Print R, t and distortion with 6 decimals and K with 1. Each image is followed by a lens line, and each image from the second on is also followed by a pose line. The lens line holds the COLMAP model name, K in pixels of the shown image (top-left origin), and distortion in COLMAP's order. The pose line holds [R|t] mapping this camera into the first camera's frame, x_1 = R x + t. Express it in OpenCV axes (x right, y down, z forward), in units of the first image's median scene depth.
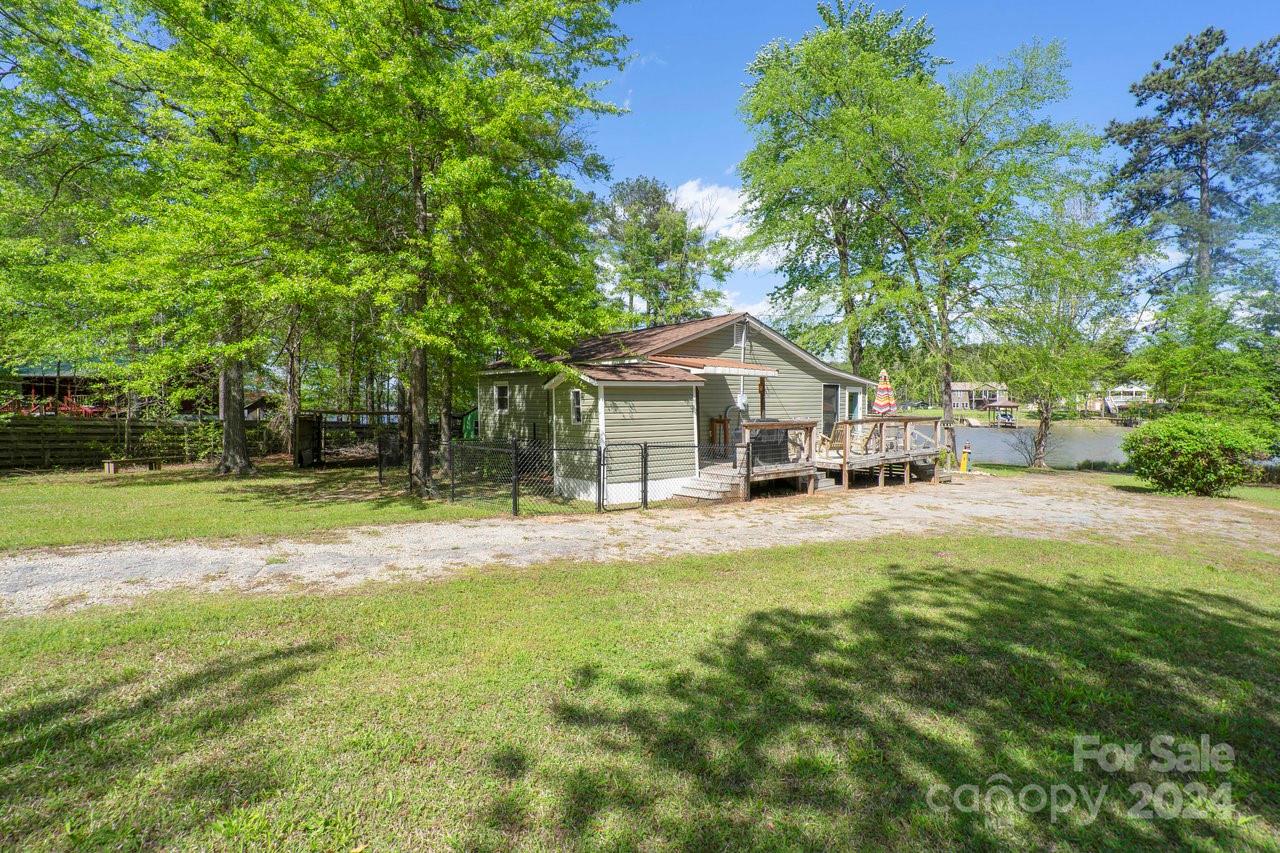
lens RADIAL K [[586.1, 0, 634.0], [0, 586.1, 421.6], [0, 0, 1]] dist [-0.014042, 0.000179]
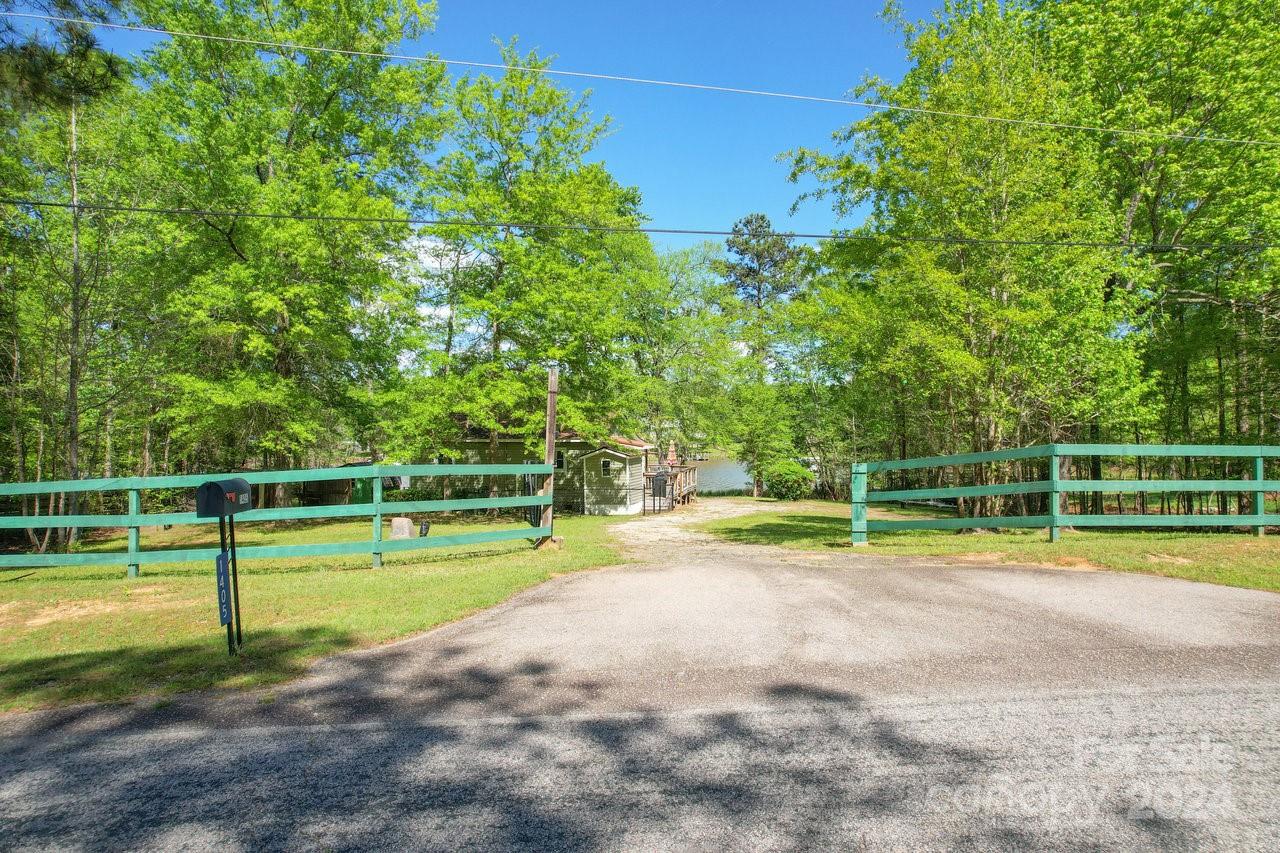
lens RADIAL K [[816.9, 0, 640.4], [0, 816.9, 422.3], [0, 0, 1]] dist [-0.049921, 0.029167]
pose [[0.750911, 0.014401, 0.660247, -1.412451], [0.002973, 0.999678, -0.025187, -0.086027], [-0.660397, 0.020876, 0.750626, -0.867044]]
